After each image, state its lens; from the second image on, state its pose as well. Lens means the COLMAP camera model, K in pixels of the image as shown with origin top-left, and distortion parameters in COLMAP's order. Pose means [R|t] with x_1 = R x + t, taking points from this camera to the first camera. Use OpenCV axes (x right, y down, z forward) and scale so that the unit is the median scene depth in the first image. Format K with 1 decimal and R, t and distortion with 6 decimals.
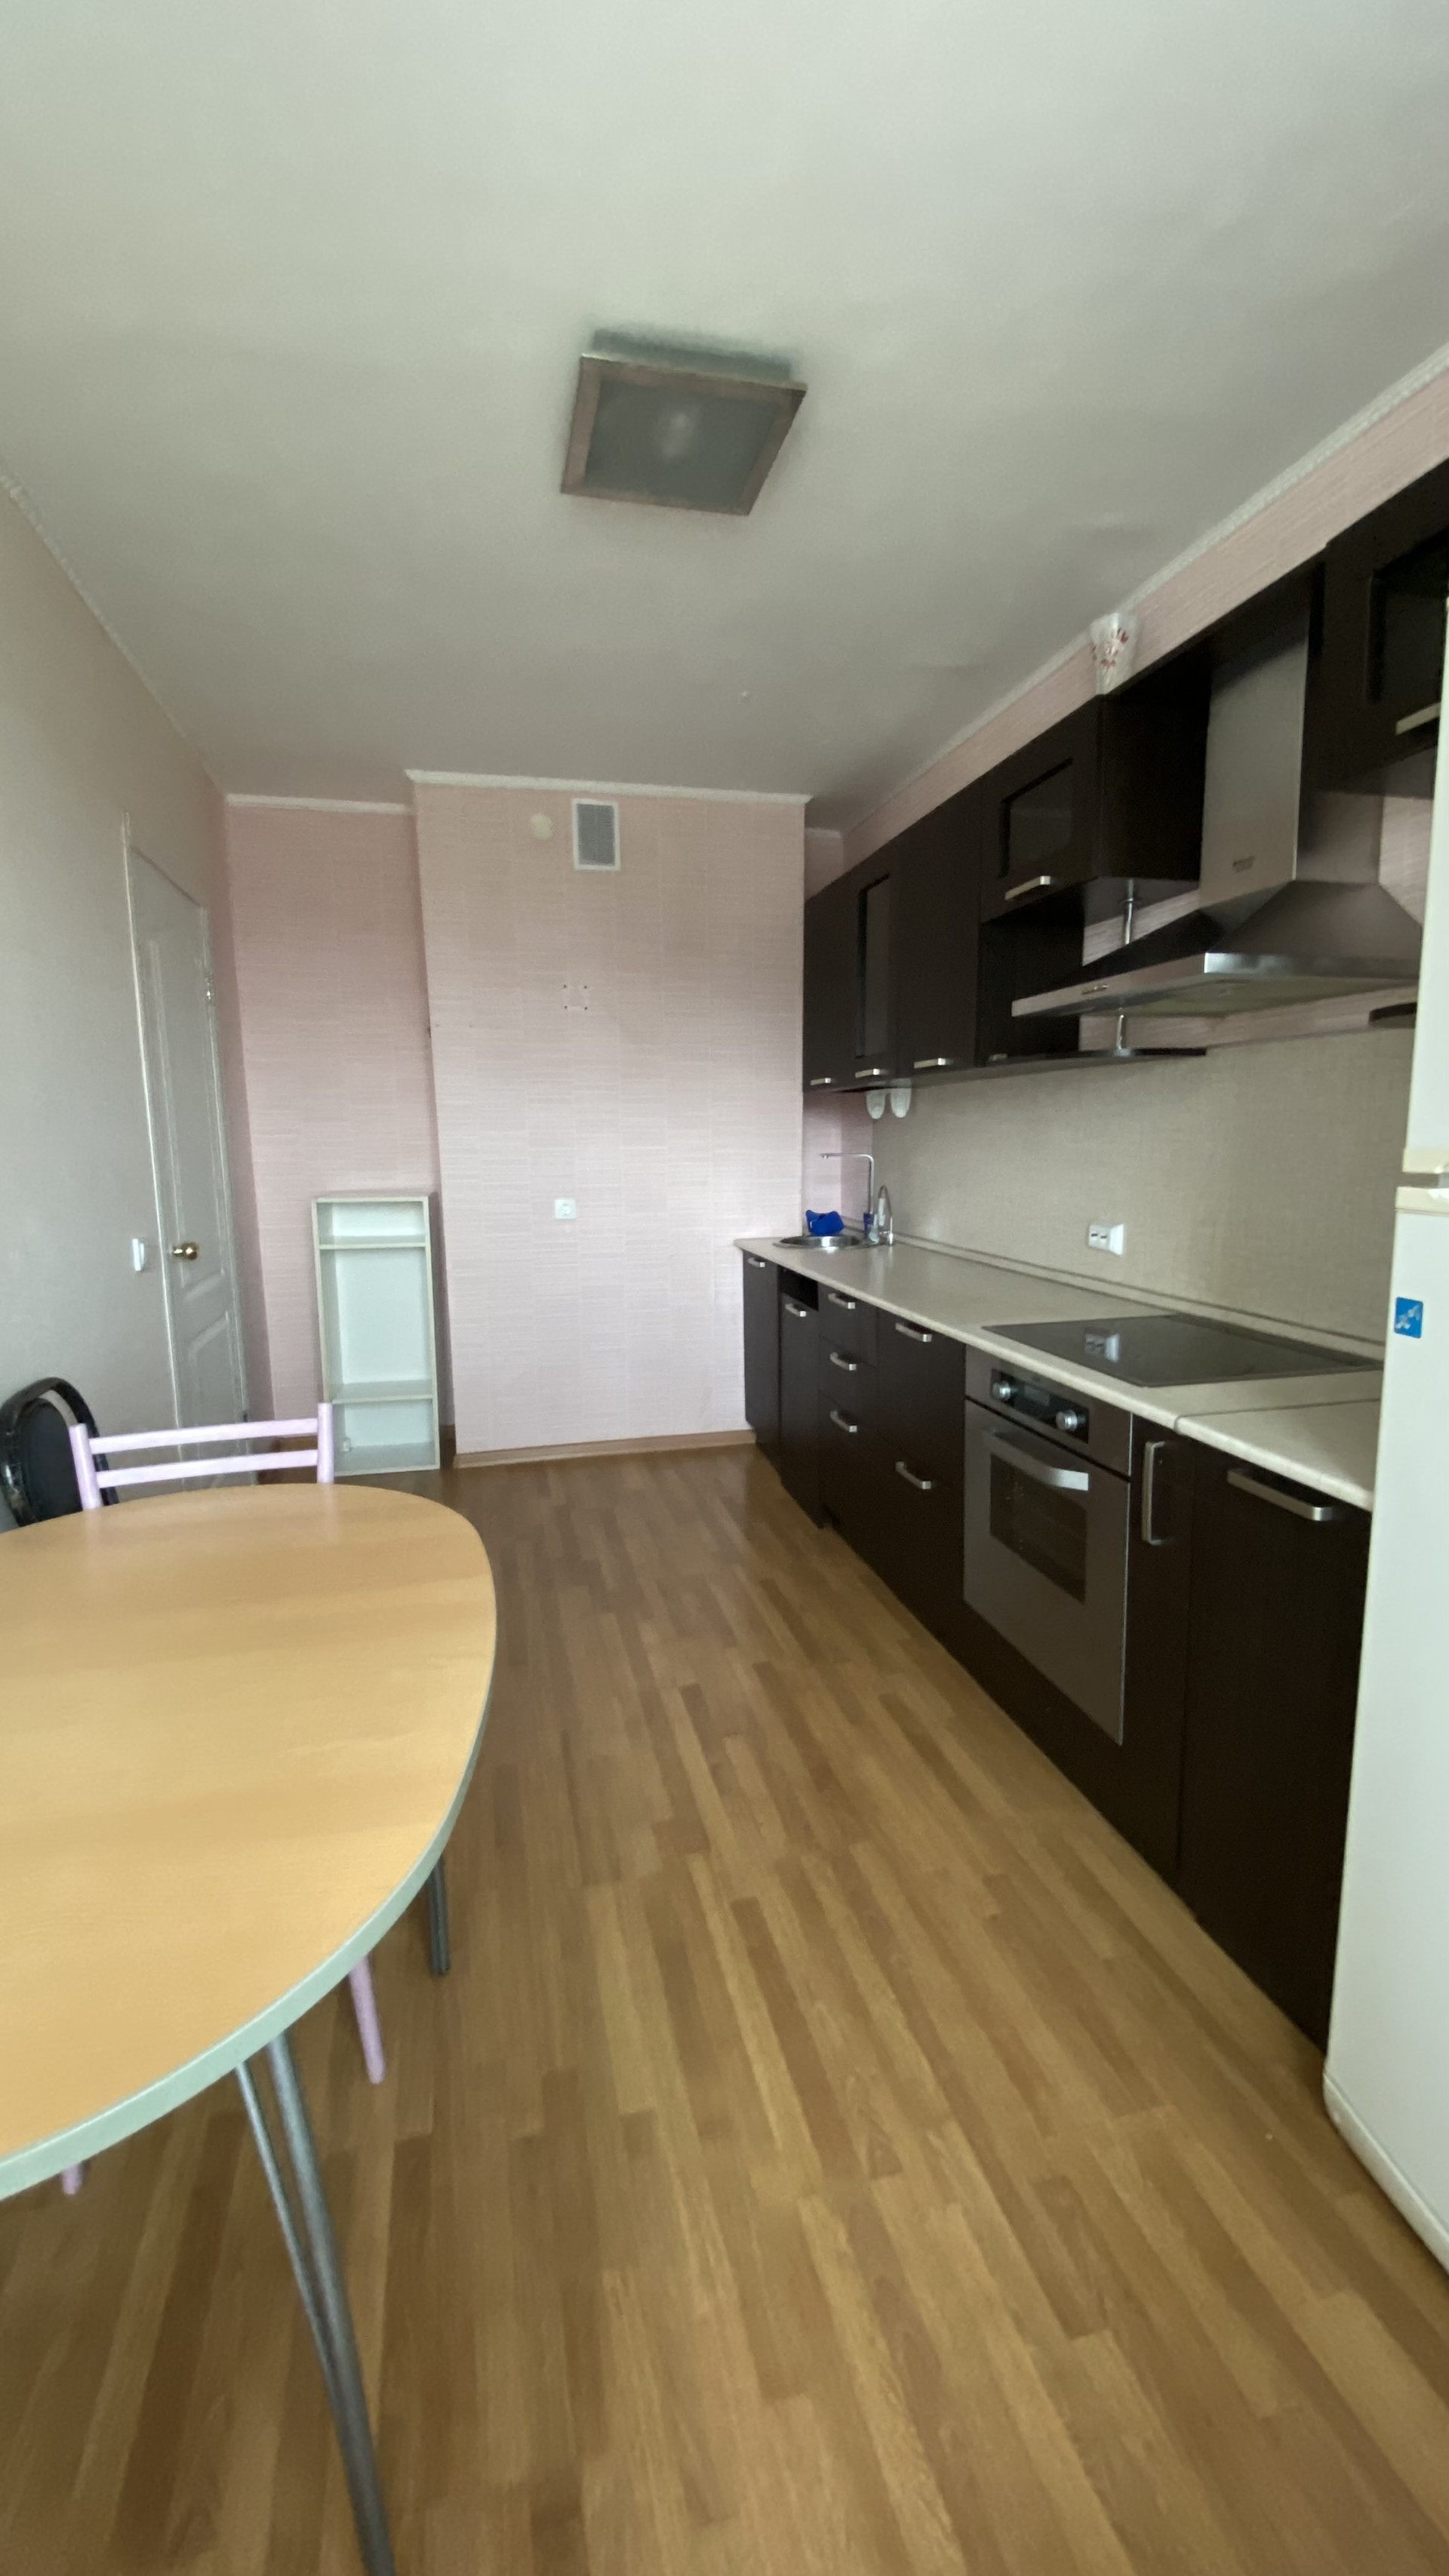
lens RADIAL K [[1065.3, 0, 724.5], [0, 1065.3, 1288.0], [0, 0, 1]] dist [0.052492, -0.047050]
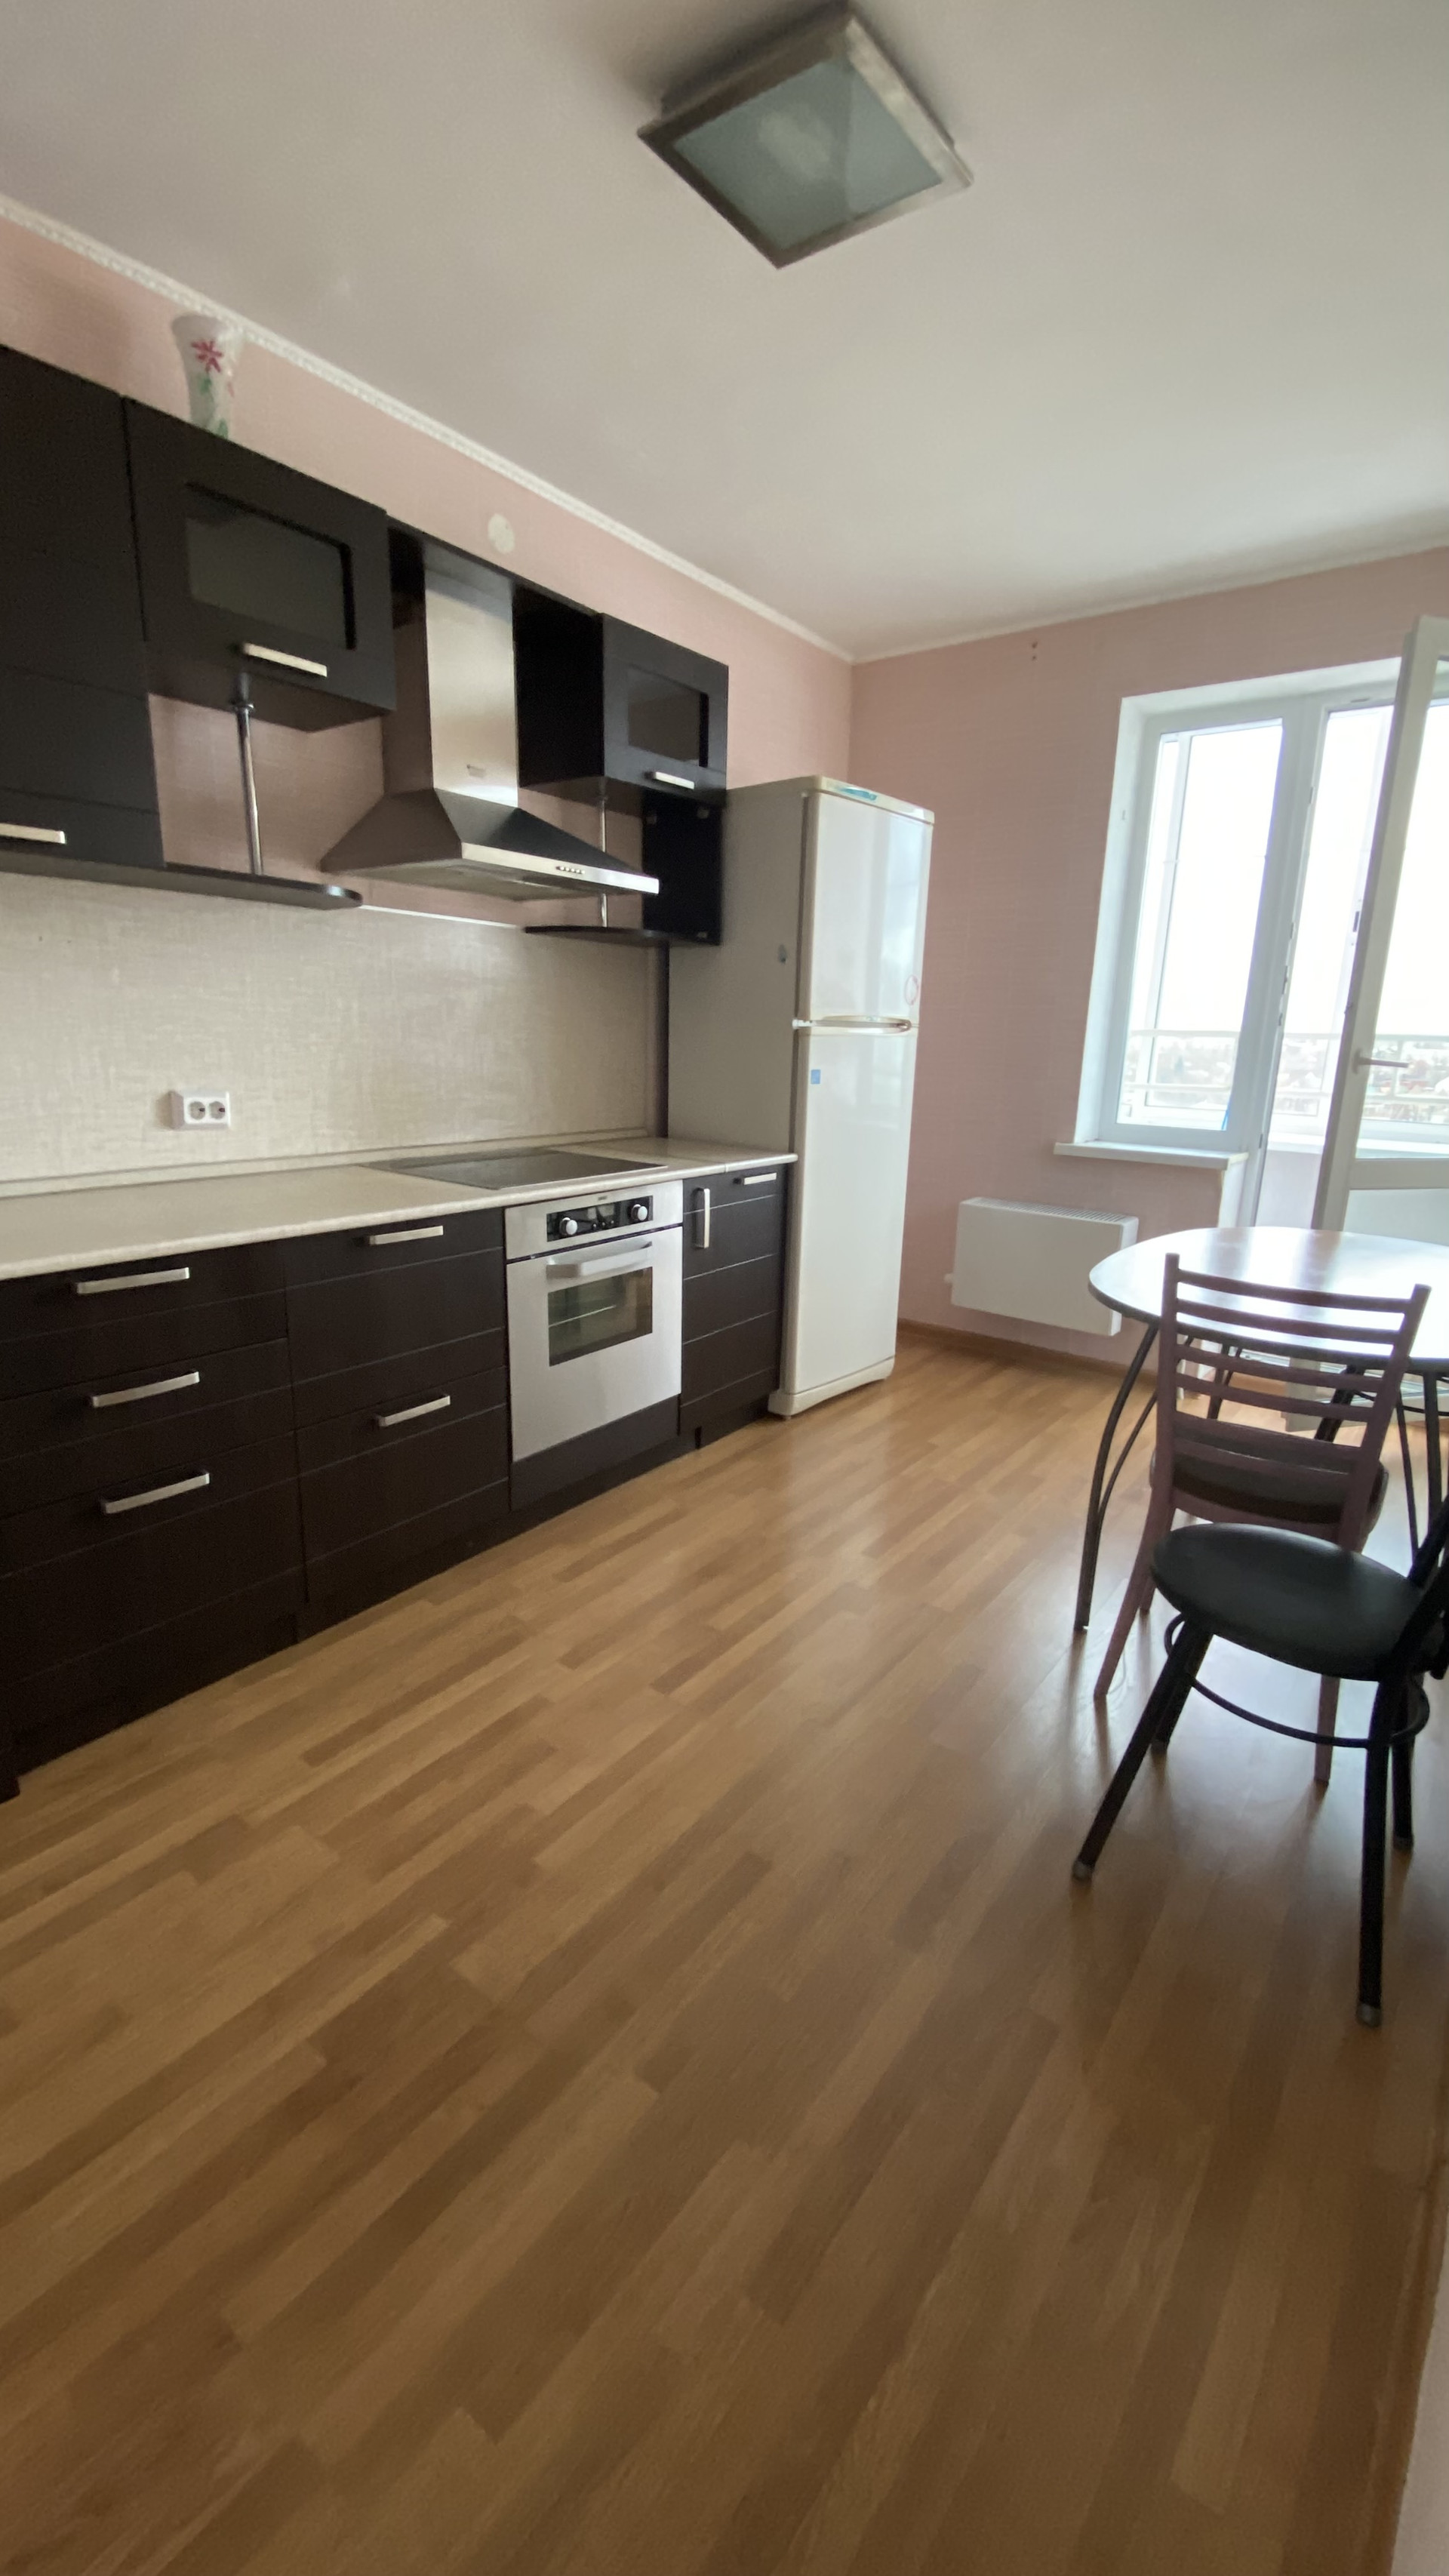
lens RADIAL K [[1065.3, 0, 724.5], [0, 1065.3, 1288.0], [0, 0, 1]] dist [0.052492, -0.047050]
pose [[-0.639390, -0.193451, 0.744148, -0.598281], [0.089503, 0.942525, 0.321925, -0.164074], [-0.763655, 0.272439, -0.585327, 1.340117]]
